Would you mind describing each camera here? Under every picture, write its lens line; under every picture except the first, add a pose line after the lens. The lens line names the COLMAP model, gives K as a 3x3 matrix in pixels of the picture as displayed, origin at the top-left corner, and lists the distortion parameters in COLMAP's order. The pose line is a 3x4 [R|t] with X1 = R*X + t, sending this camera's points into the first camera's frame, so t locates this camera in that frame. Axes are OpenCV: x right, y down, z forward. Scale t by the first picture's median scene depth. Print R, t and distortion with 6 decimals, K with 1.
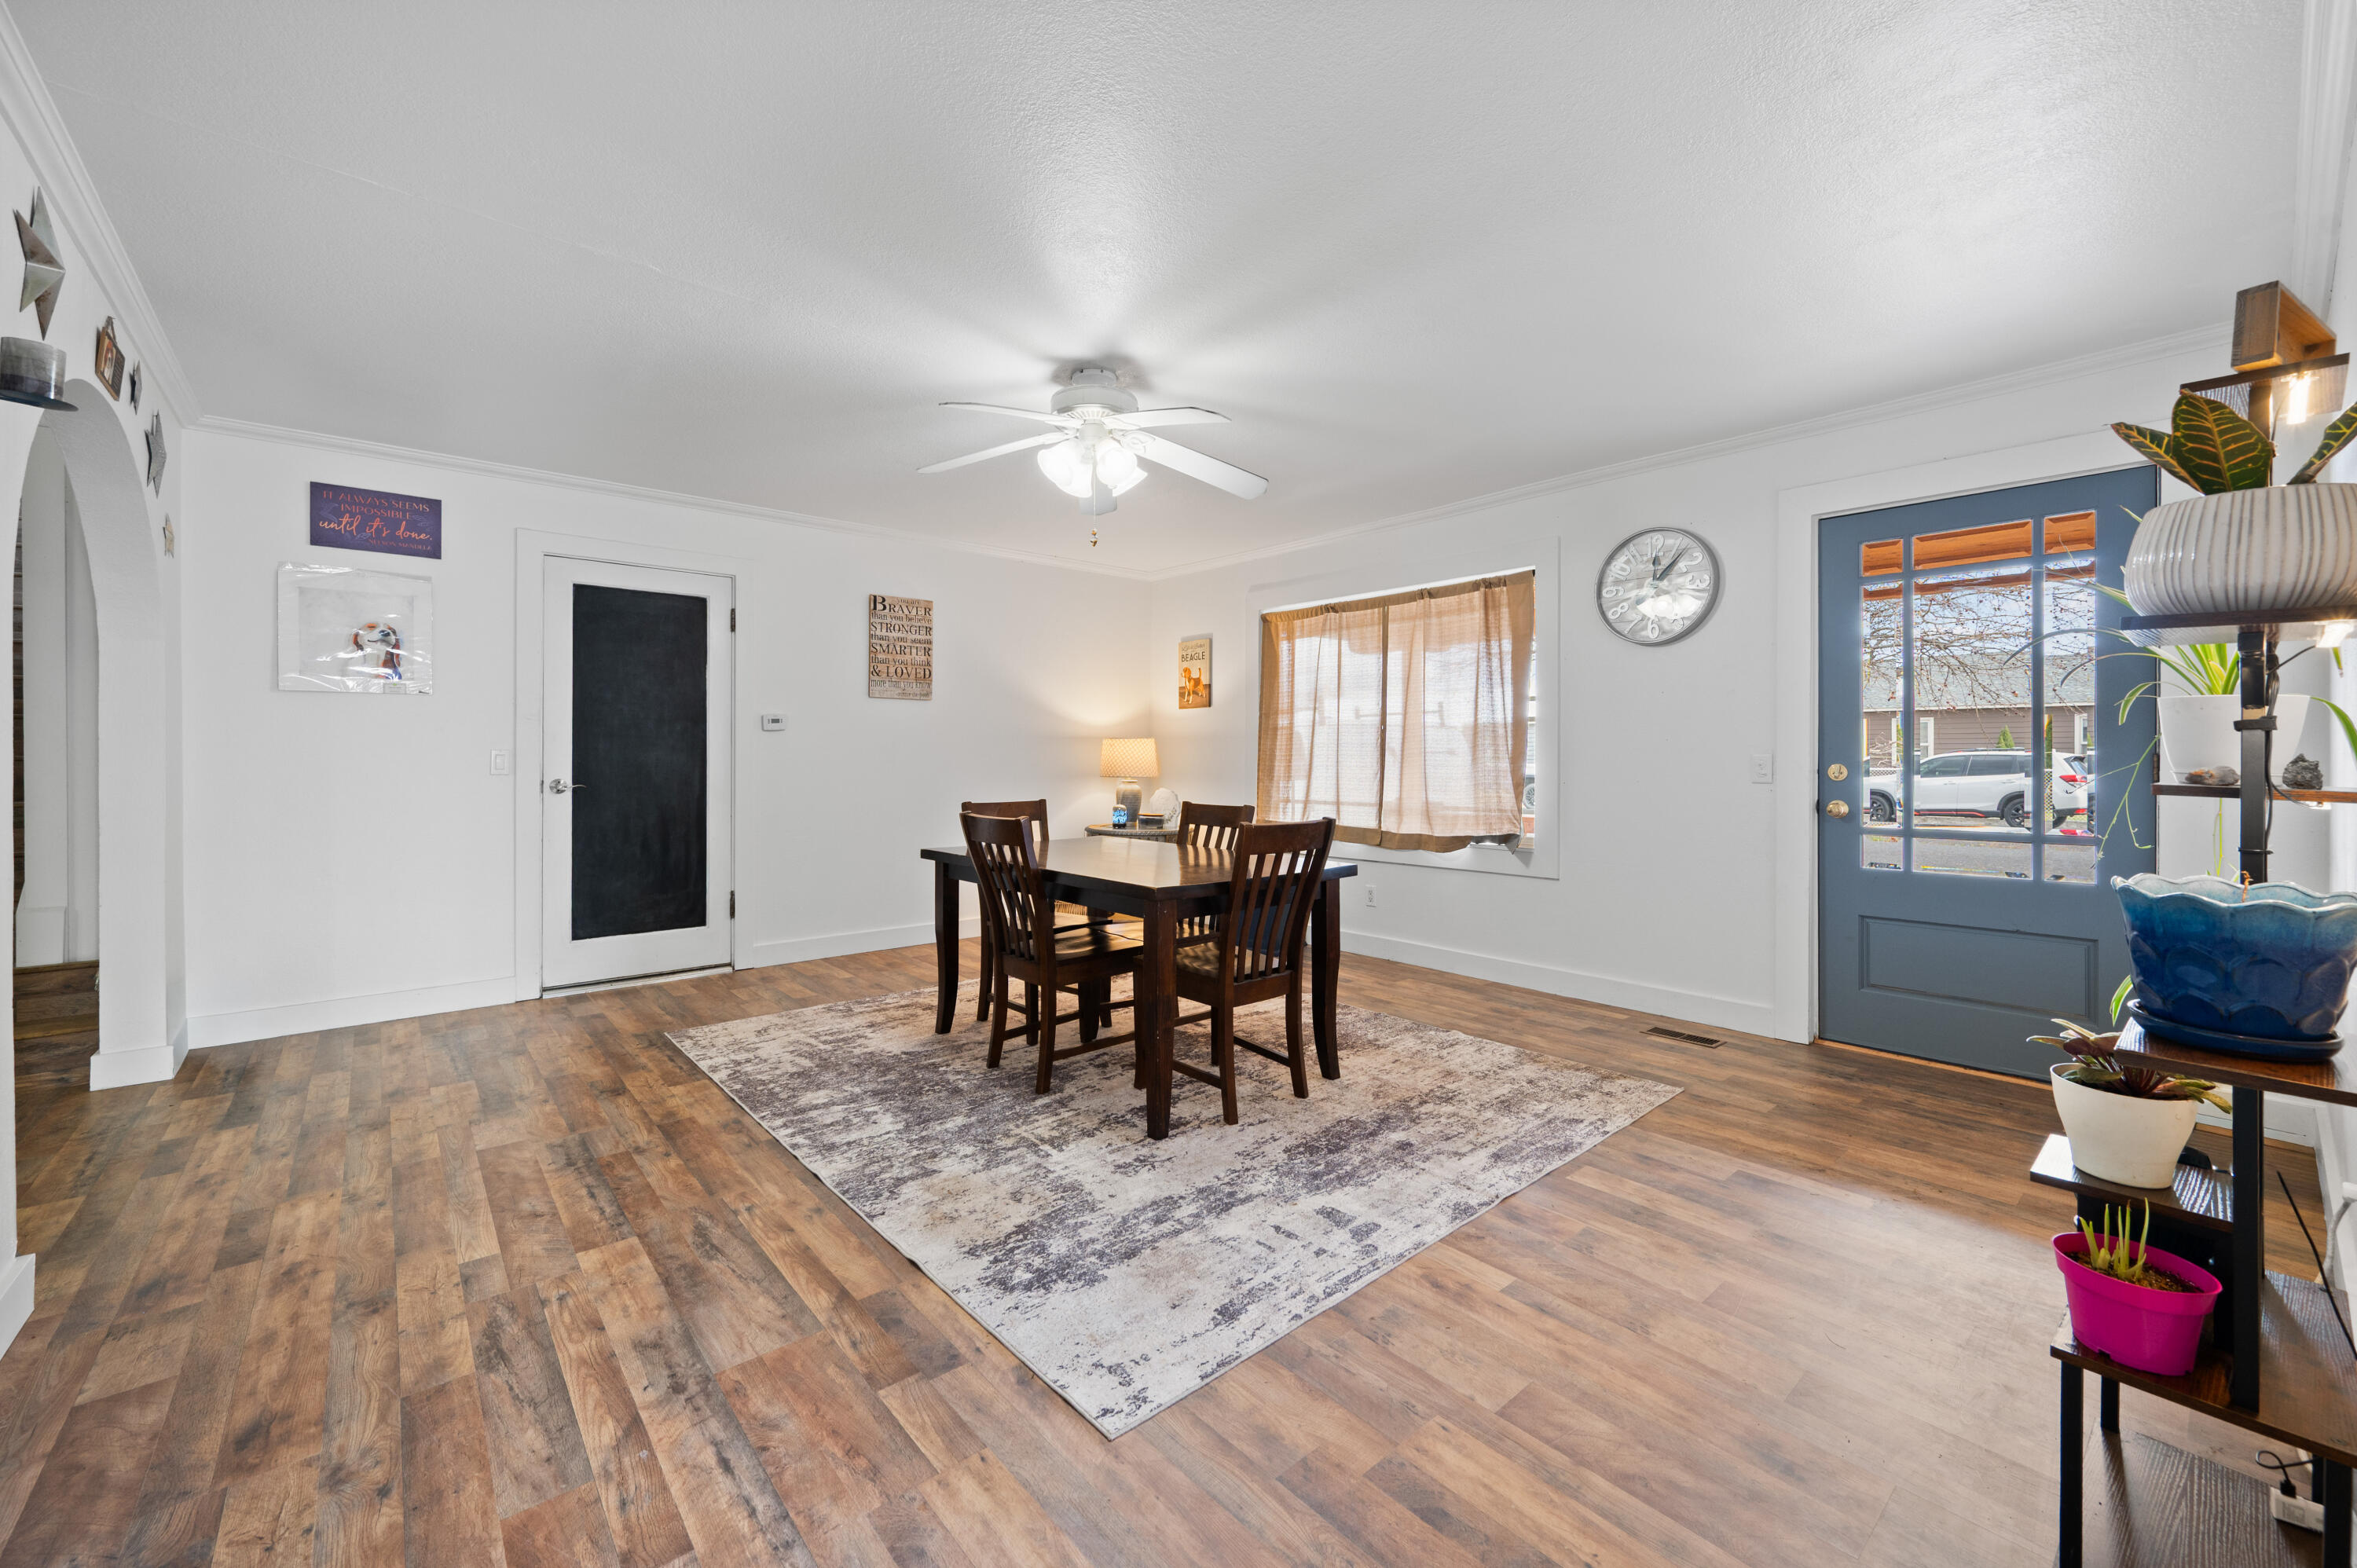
lens RADIAL K [[931.5, 0, 1177.0], [0, 931.5, 759.8], [0, 0, 1]] dist [0.000116, -0.000102]
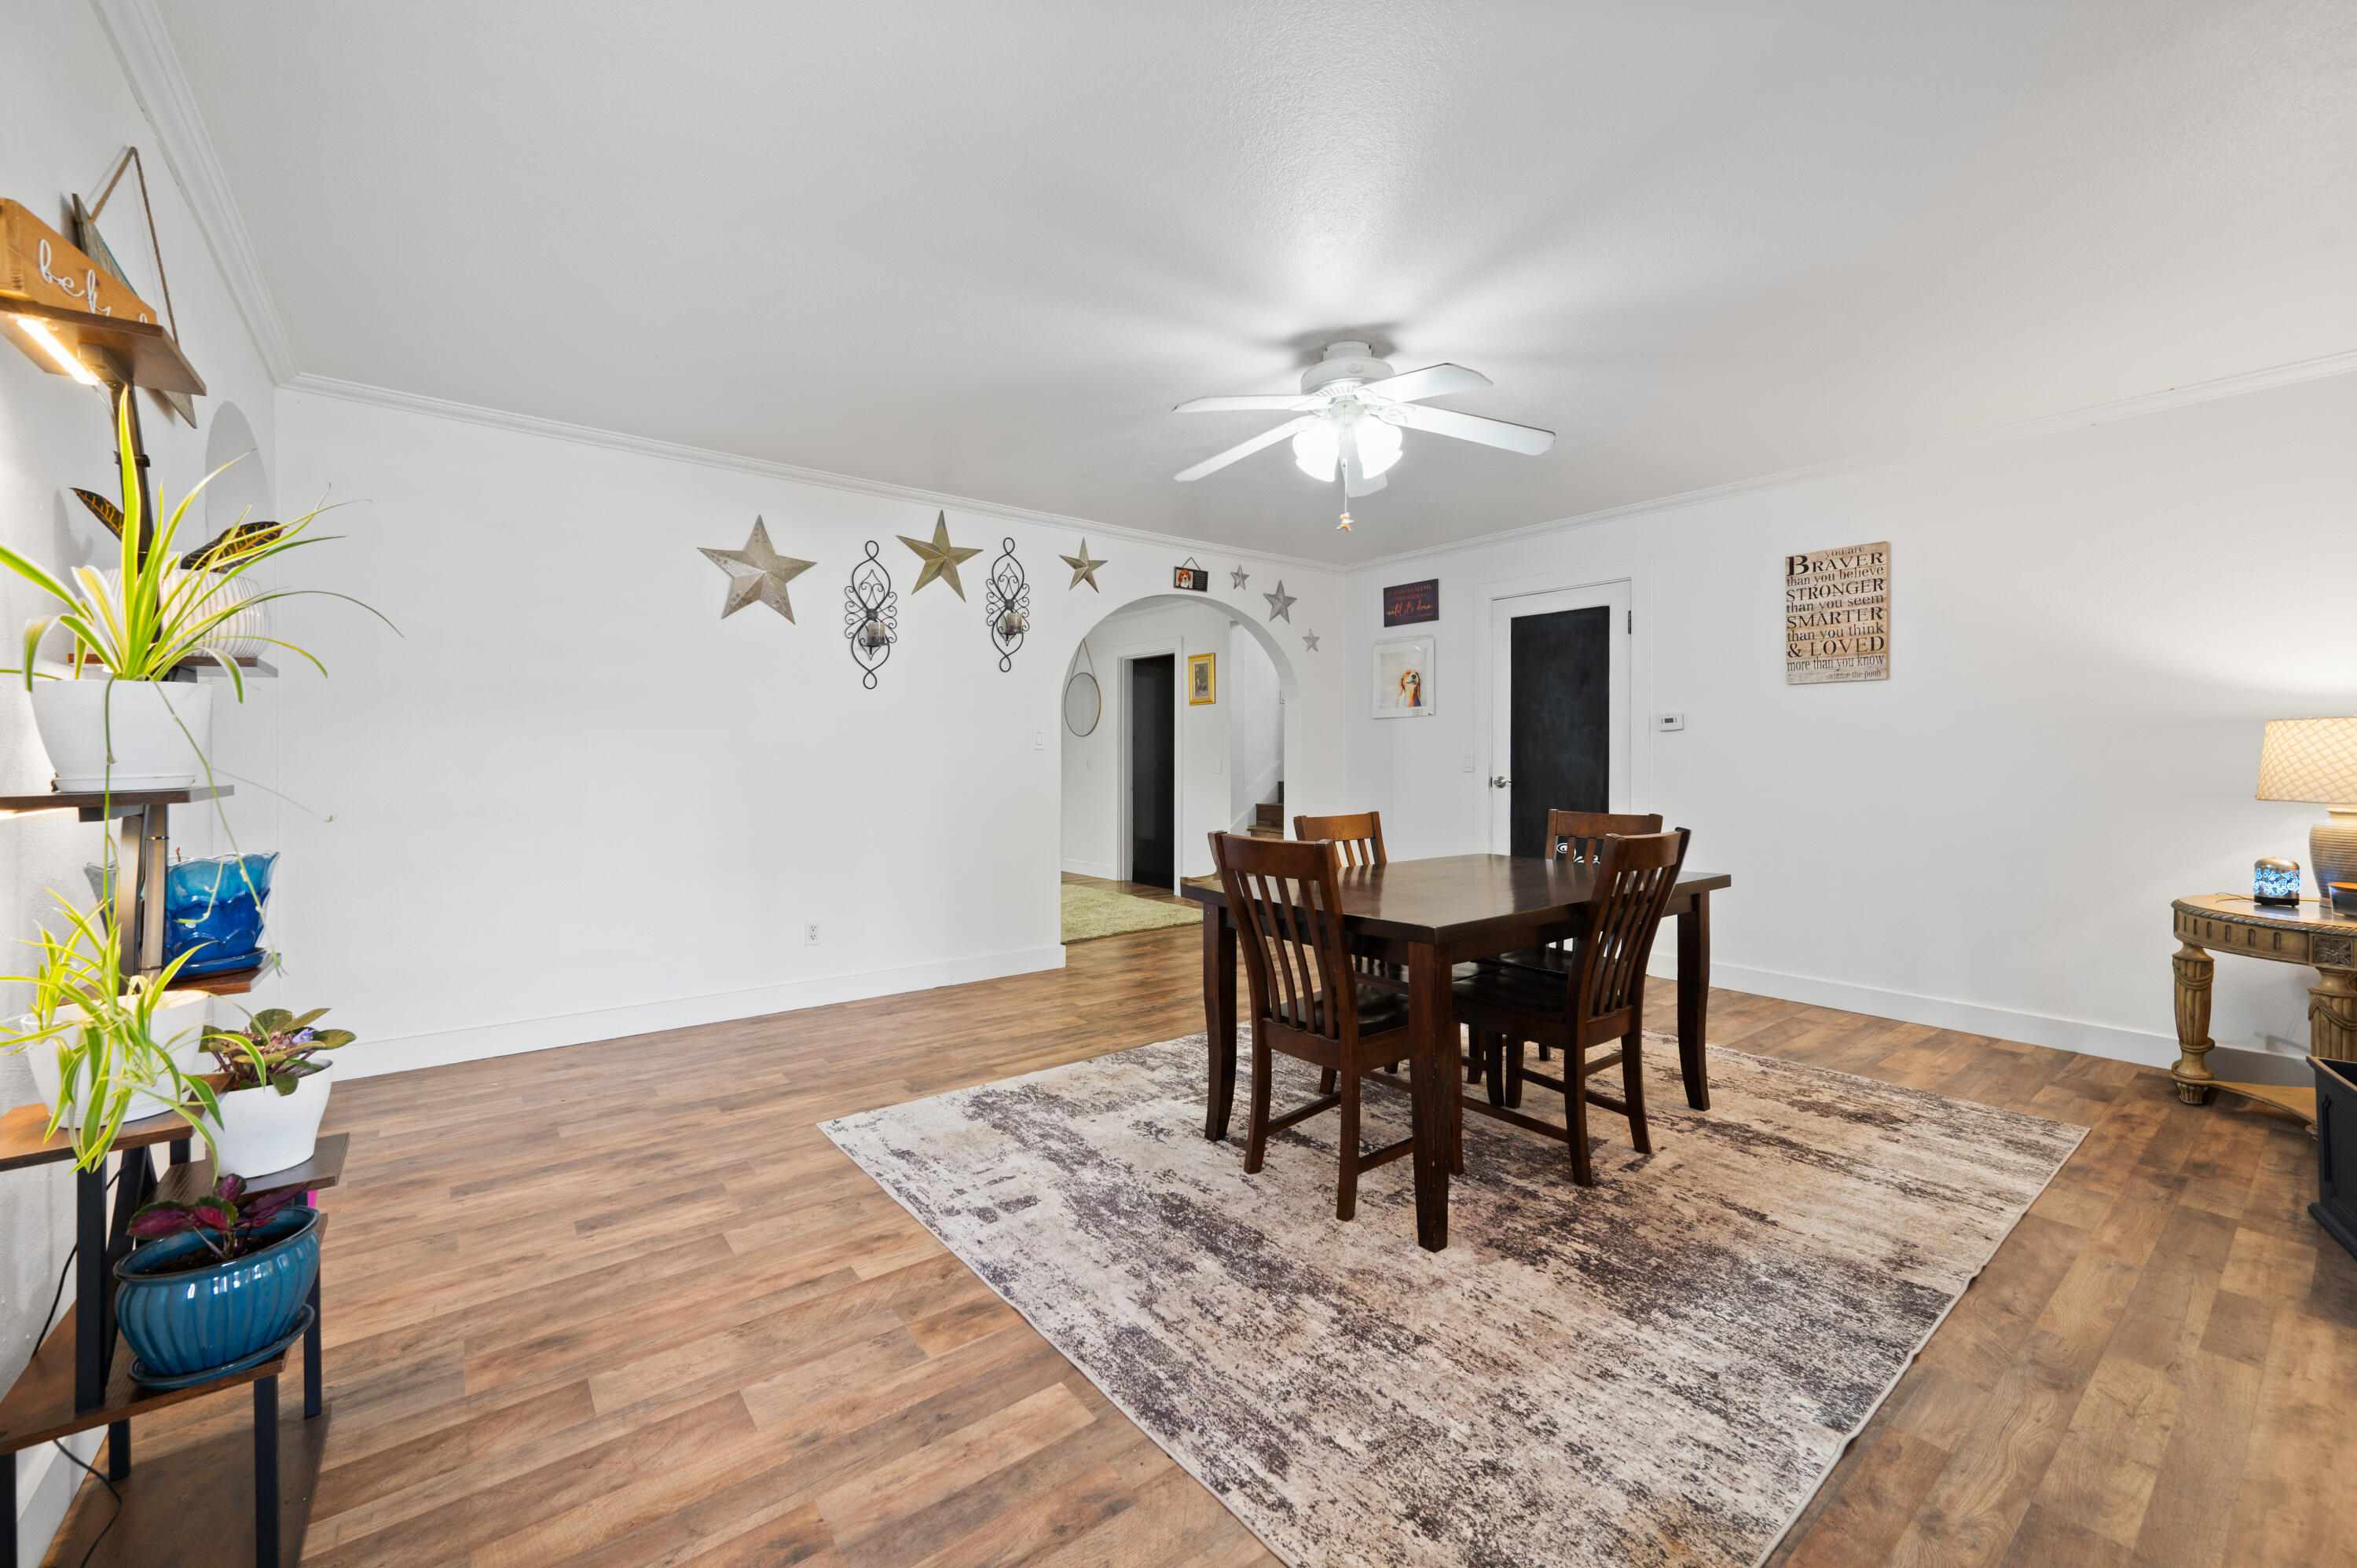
lens RADIAL K [[931.5, 0, 1177.0], [0, 931.5, 759.8], [0, 0, 1]] dist [0.000116, -0.000102]
pose [[-0.043695, -0.000479, -0.999045, 1.014634], [-0.004953, 0.999988, -0.000263, 0.000934], [0.999033, 0.004937, -0.043697, 1.040818]]
